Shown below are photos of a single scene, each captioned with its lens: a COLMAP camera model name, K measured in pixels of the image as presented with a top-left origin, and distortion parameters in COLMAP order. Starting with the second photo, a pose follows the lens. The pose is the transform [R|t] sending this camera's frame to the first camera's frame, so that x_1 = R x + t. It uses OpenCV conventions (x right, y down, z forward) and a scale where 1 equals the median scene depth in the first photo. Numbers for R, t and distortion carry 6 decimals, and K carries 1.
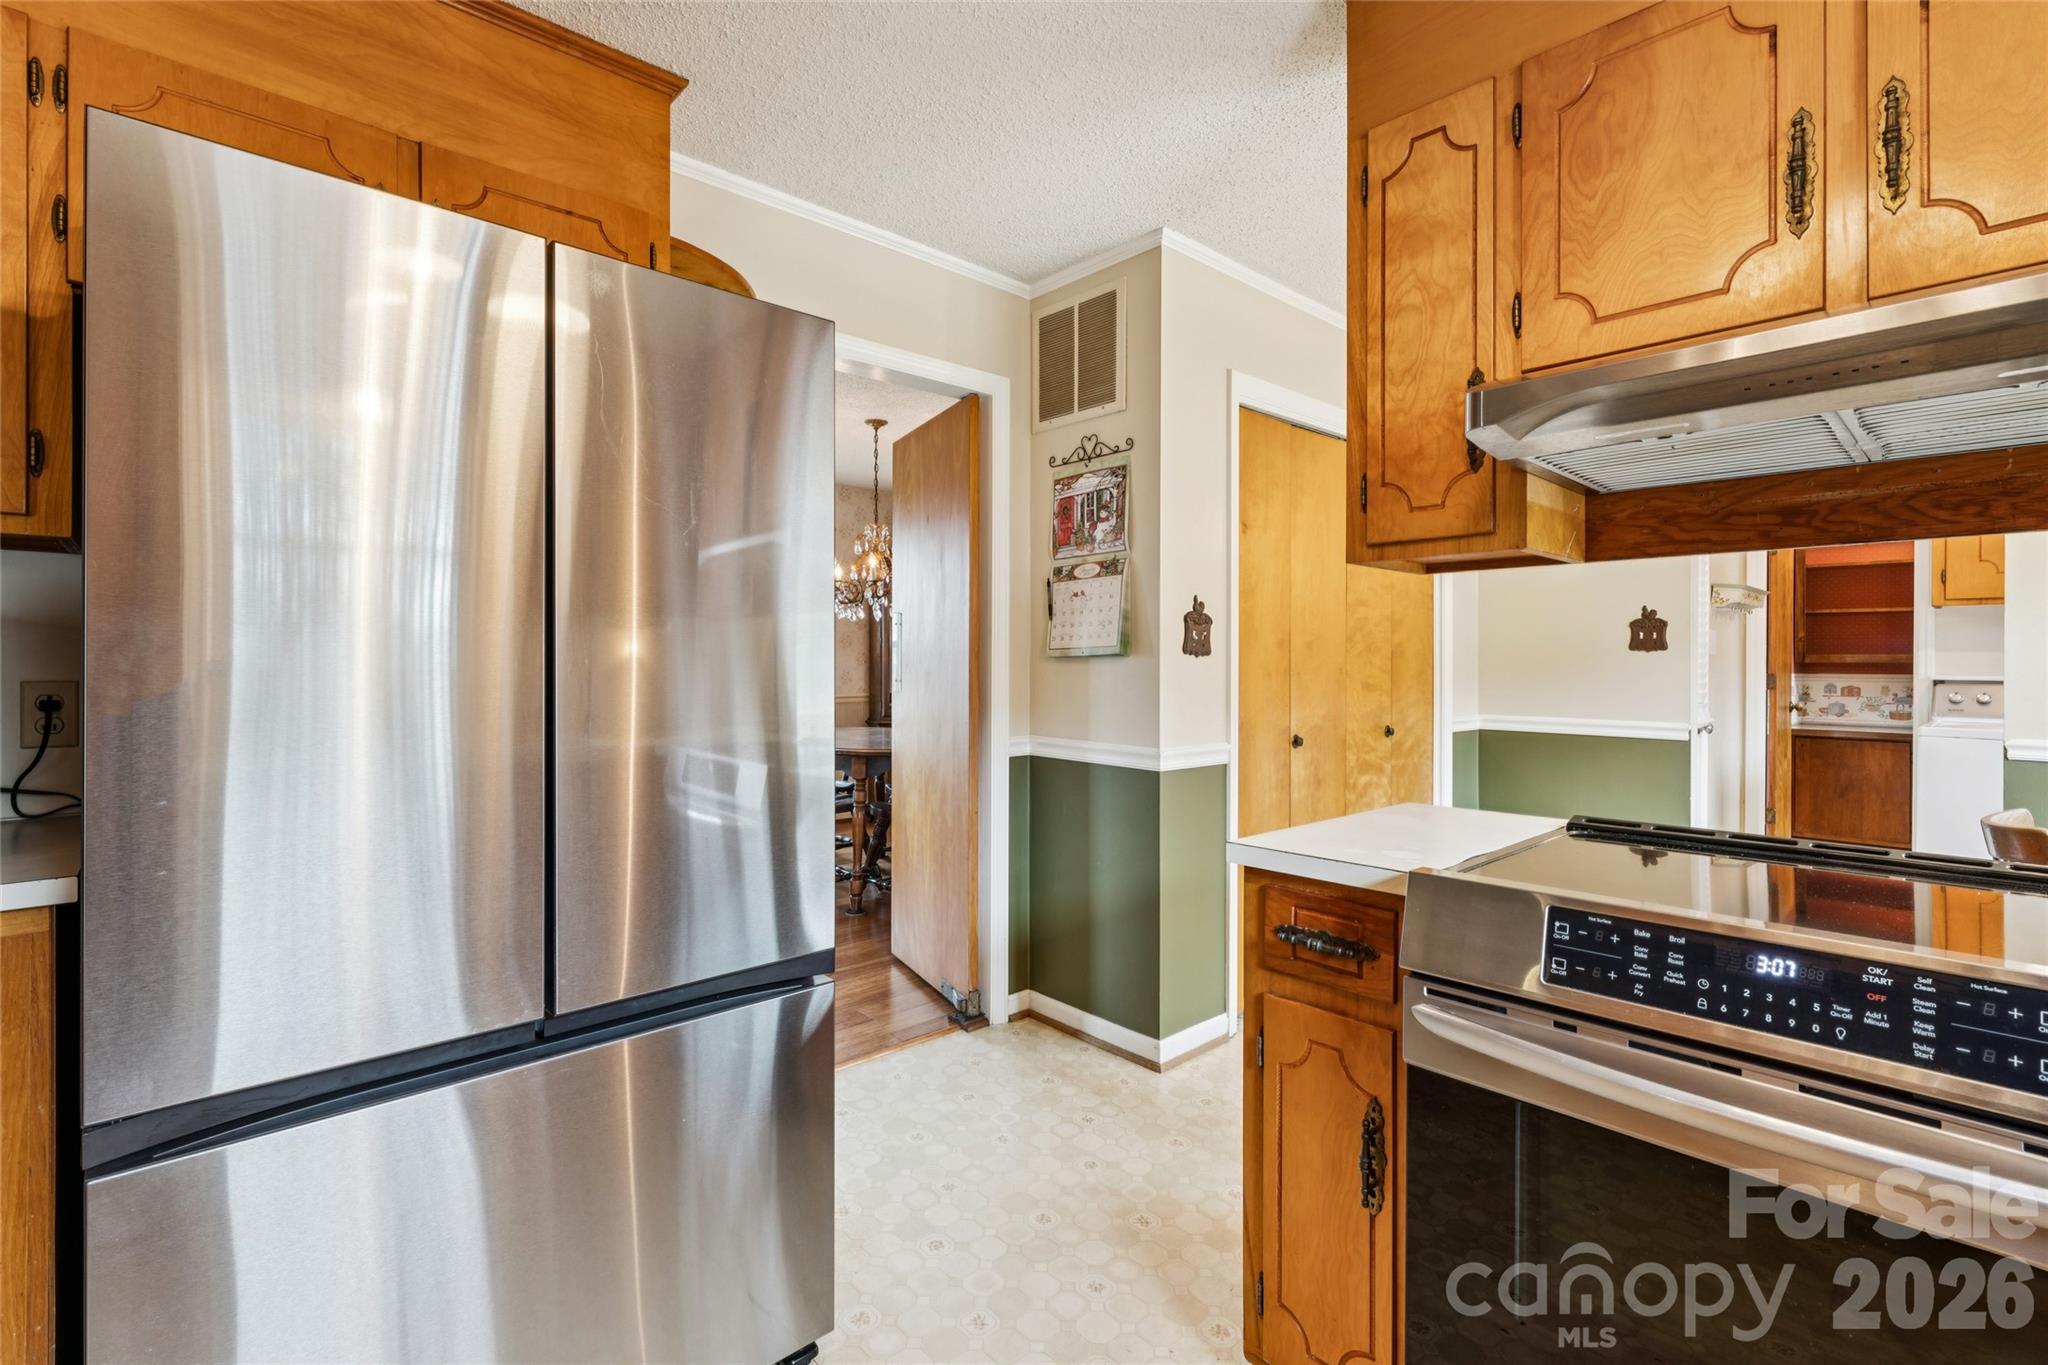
lens RADIAL K [[924.9, 0, 1025.4], [0, 924.9, 665.3], [0, 0, 1]] dist [-0.003075, 0.000095]
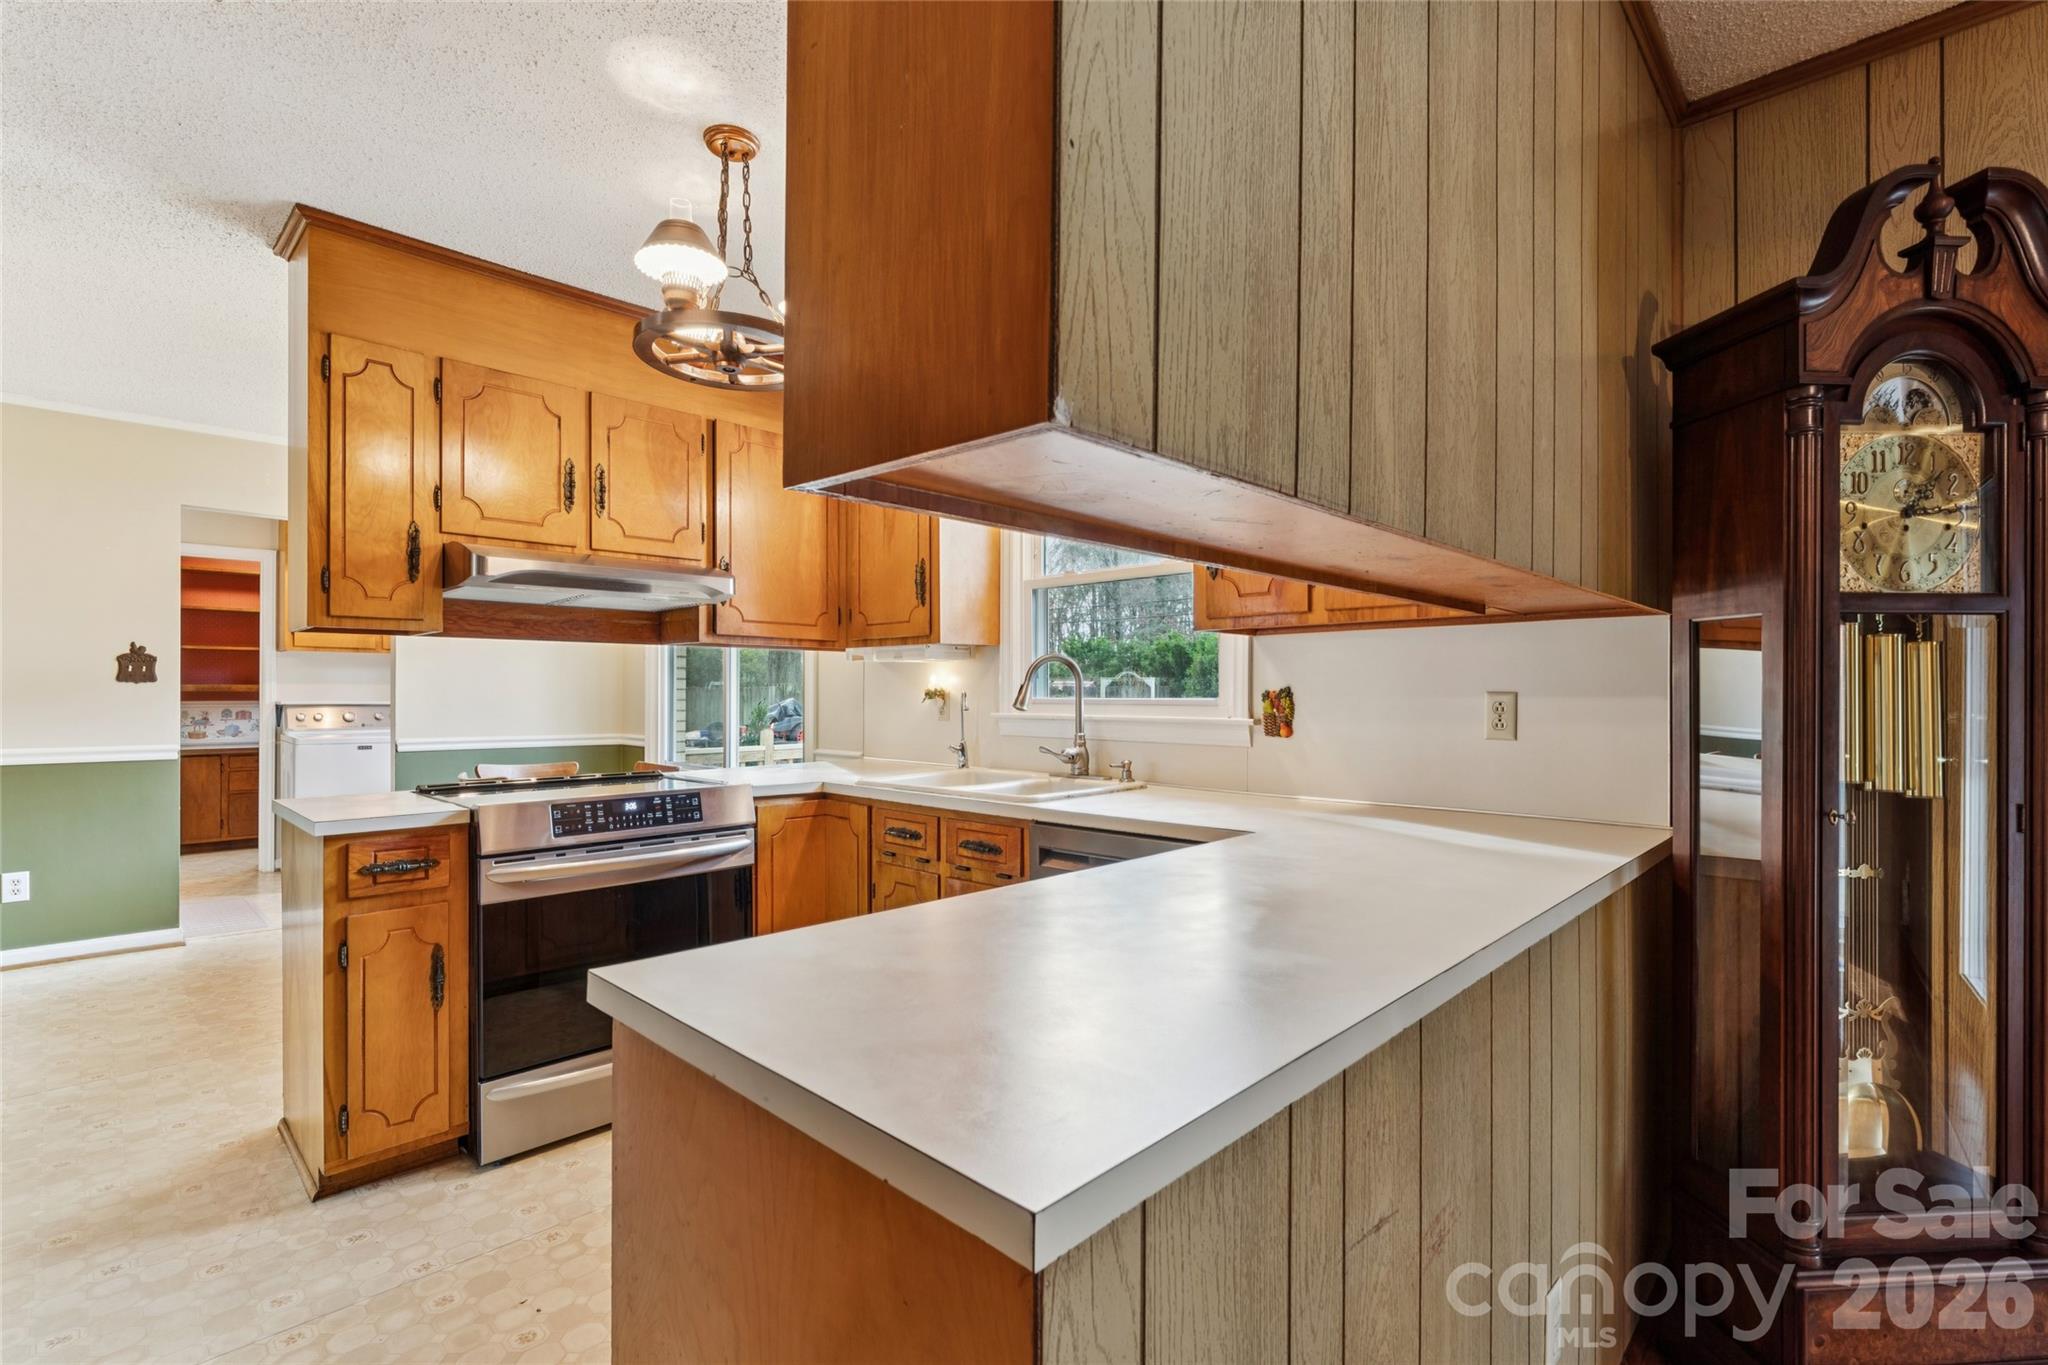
lens RADIAL K [[929.9, 0, 1027.6], [0, 929.9, 683.0], [0, 0, 1]] dist [-0.001879, 0.000108]
pose [[-0.027773, 0.005345, 0.999600, -1.303771], [0.004695, 0.999975, -0.005217, -0.013417], [-0.999603, 0.004549, -0.027797, -0.071015]]
